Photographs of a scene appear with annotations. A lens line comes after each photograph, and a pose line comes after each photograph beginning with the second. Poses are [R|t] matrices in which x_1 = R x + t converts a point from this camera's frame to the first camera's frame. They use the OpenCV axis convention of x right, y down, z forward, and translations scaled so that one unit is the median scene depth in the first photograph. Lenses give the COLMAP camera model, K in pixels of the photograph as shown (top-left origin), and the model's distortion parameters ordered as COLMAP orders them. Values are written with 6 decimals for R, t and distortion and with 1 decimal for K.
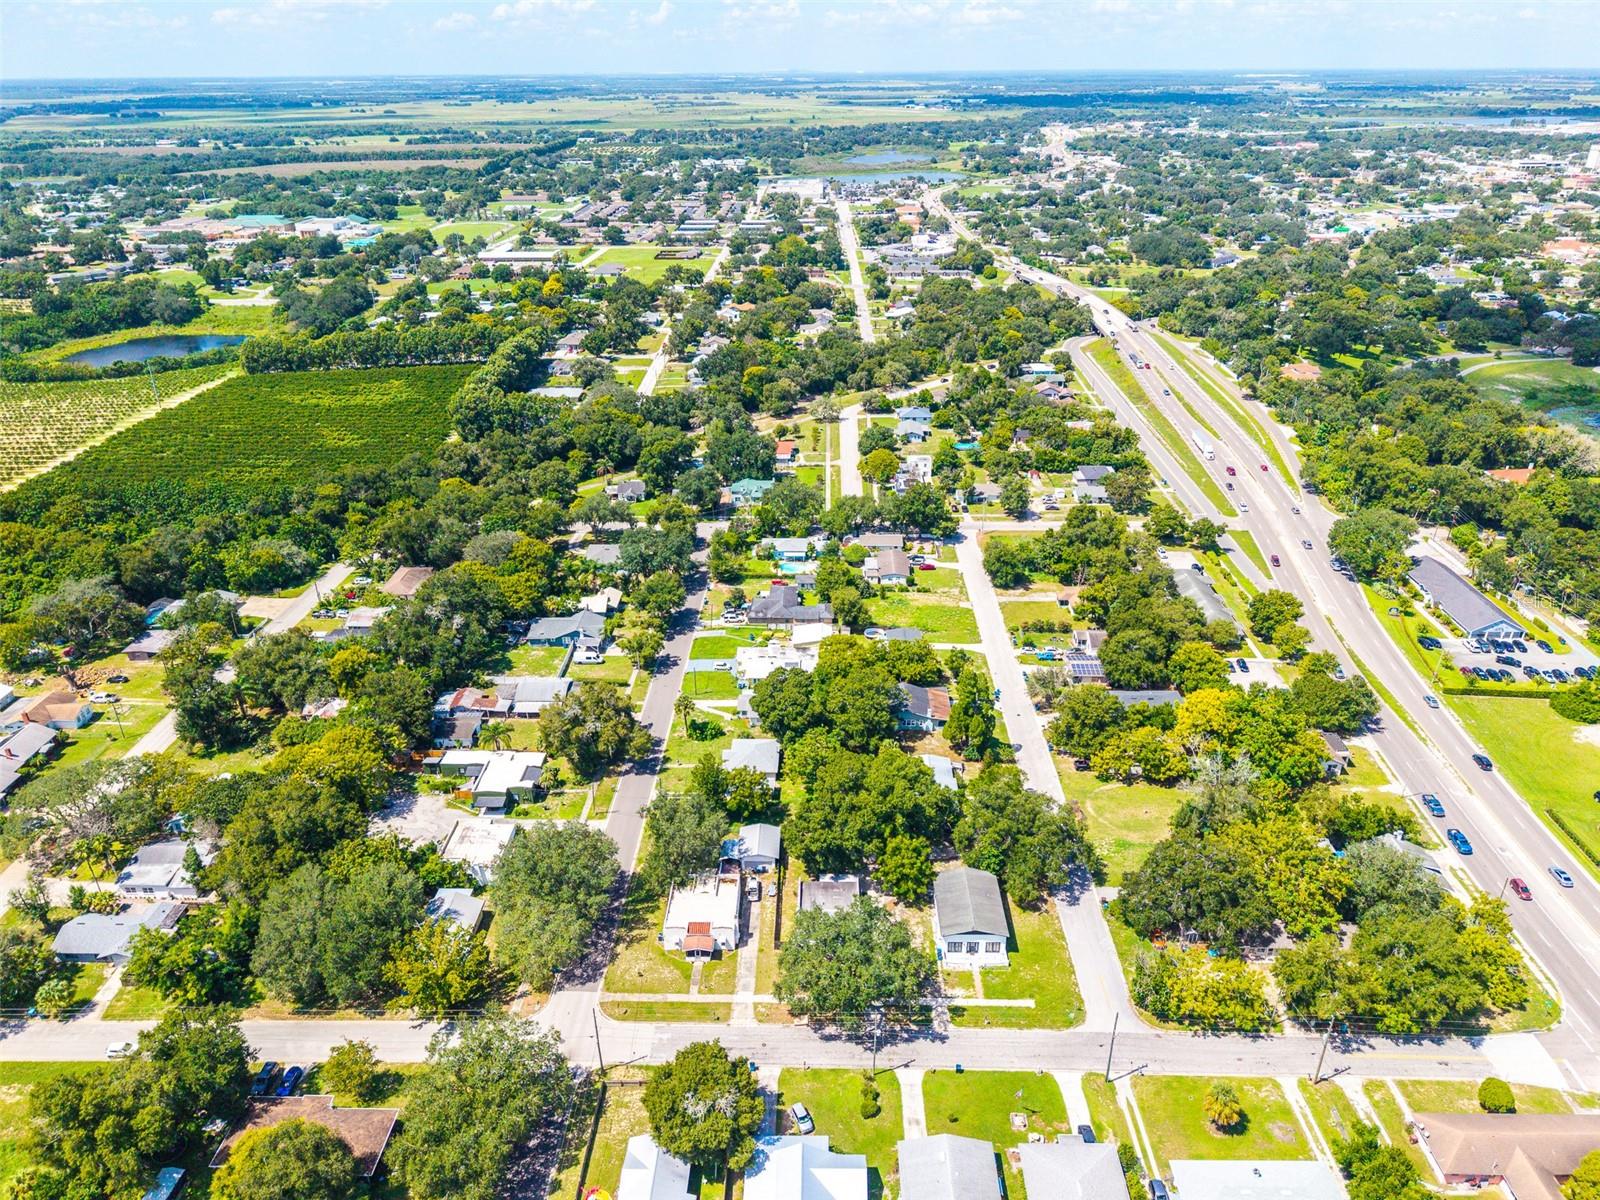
lens RADIAL K [[1049.4, 0, 800.0], [0, 1049.4, 600.0], [0, 0, 1]] dist [0.046827, -0.037059]
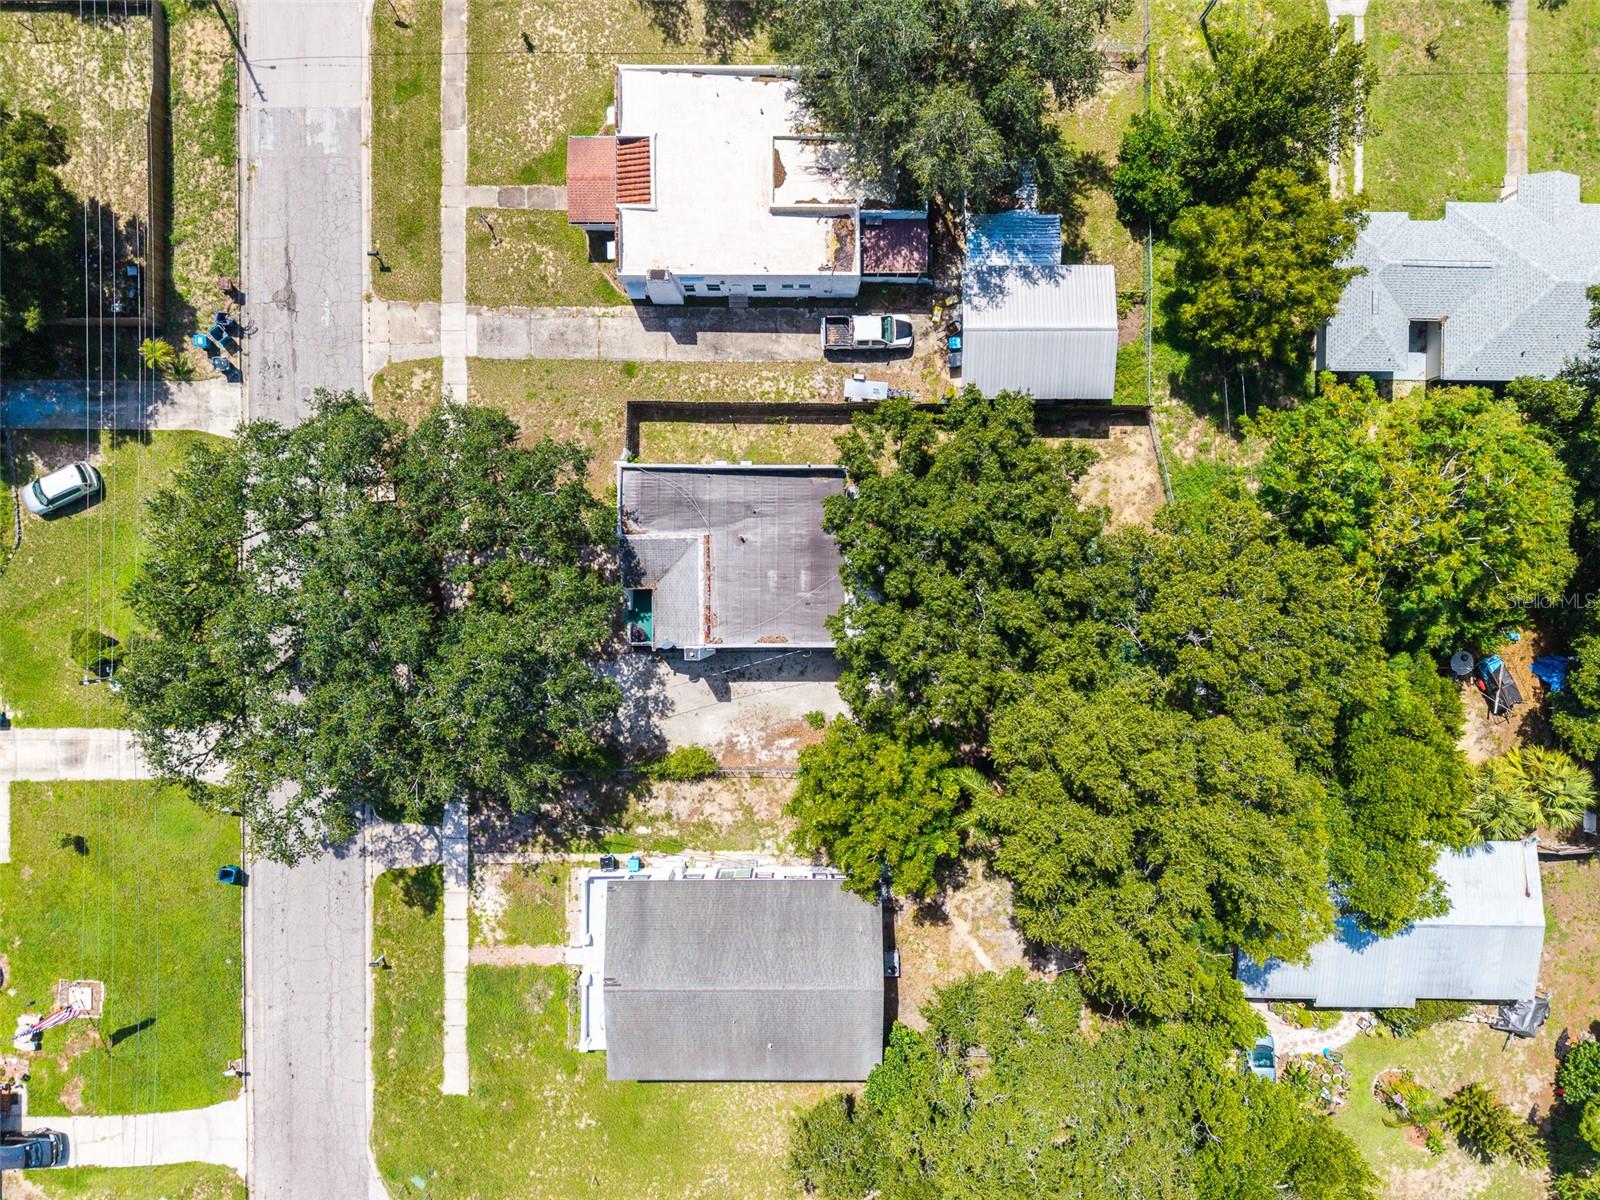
lens RADIAL K [[1060.7, 0, 800.0], [0, 1060.7, 600.0], [0, 0, 1]] dist [0.152975, -0.229010]
pose [[0.023093, 0.999572, 0.017953, 0.036702], [-0.453994, -0.005514, 0.890988, -0.021625], [0.890706, -0.028727, 0.453672, 0.881178]]
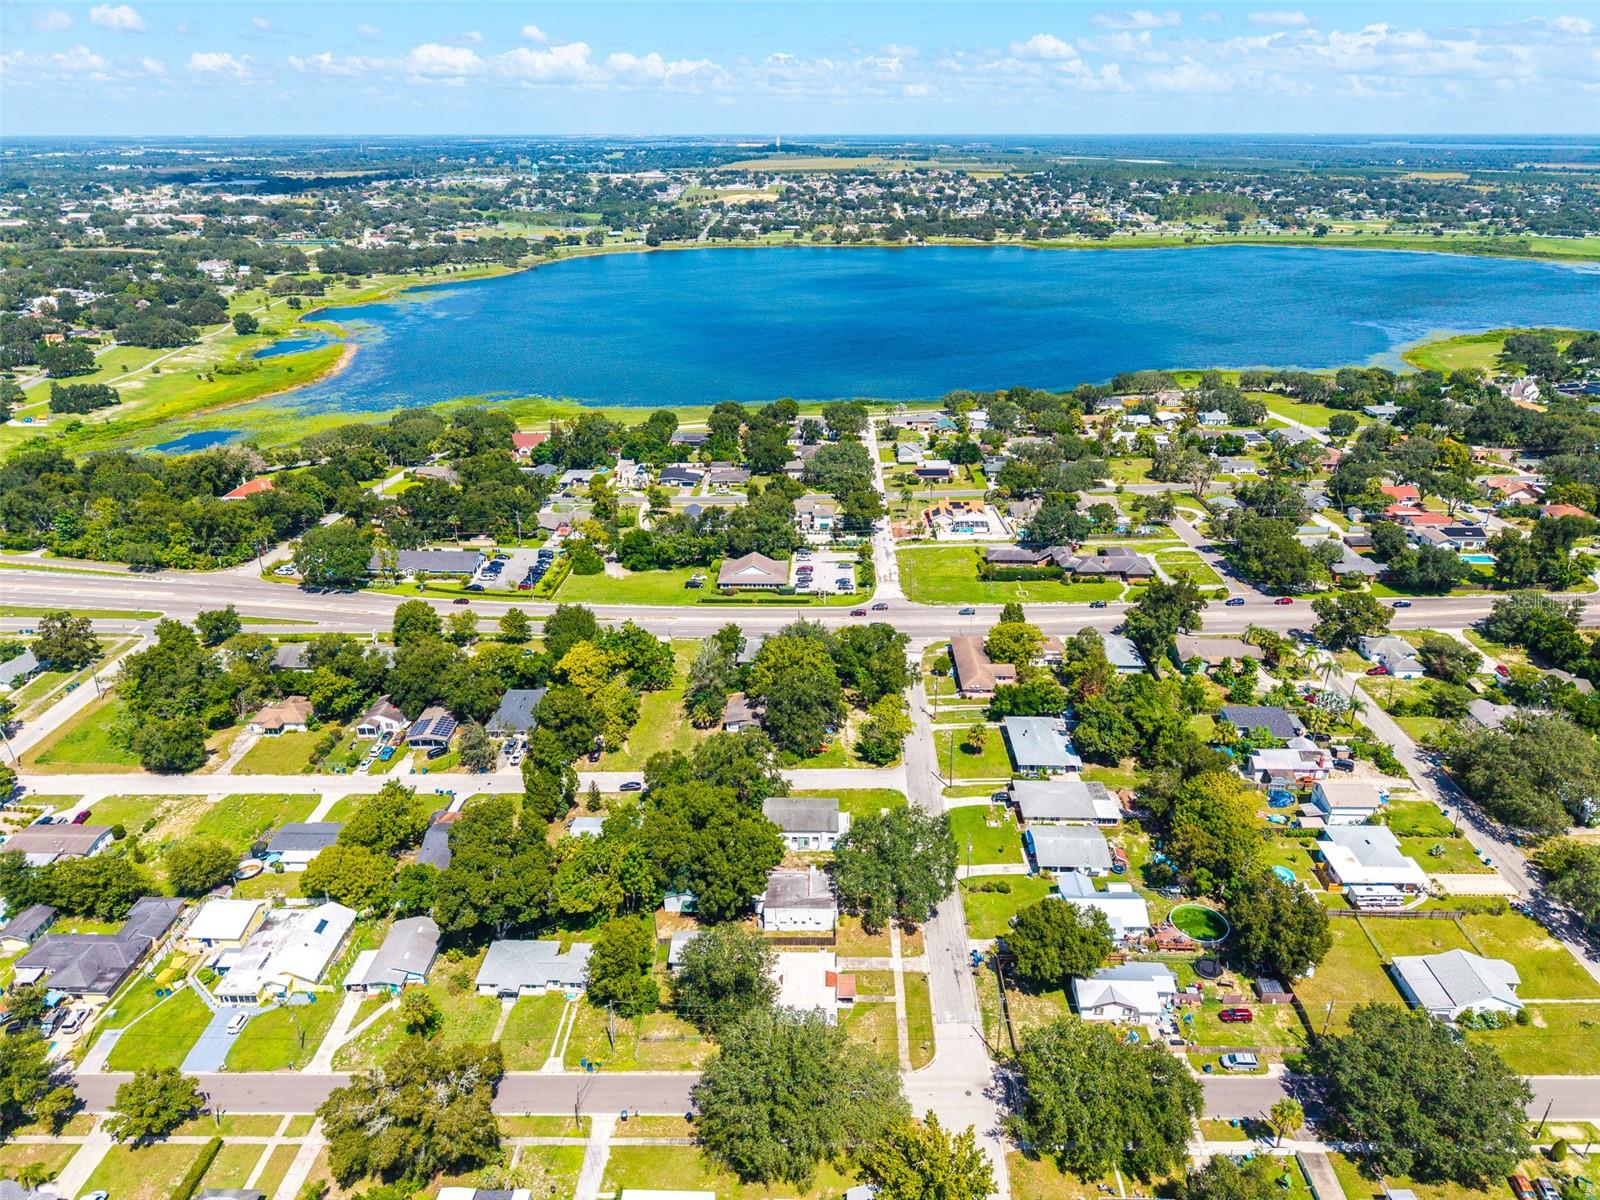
lens RADIAL K [[1049.4, 0, 800.0], [0, 1049.4, 600.0], [0, 0, 1]] dist [0.046827, -0.037059]
pose [[0.000693, -0.389052, 0.921216, -0.843168], [0.454475, 0.820704, 0.346262, -0.321235], [-0.890759, 0.418430, 0.177383, 0.703842]]
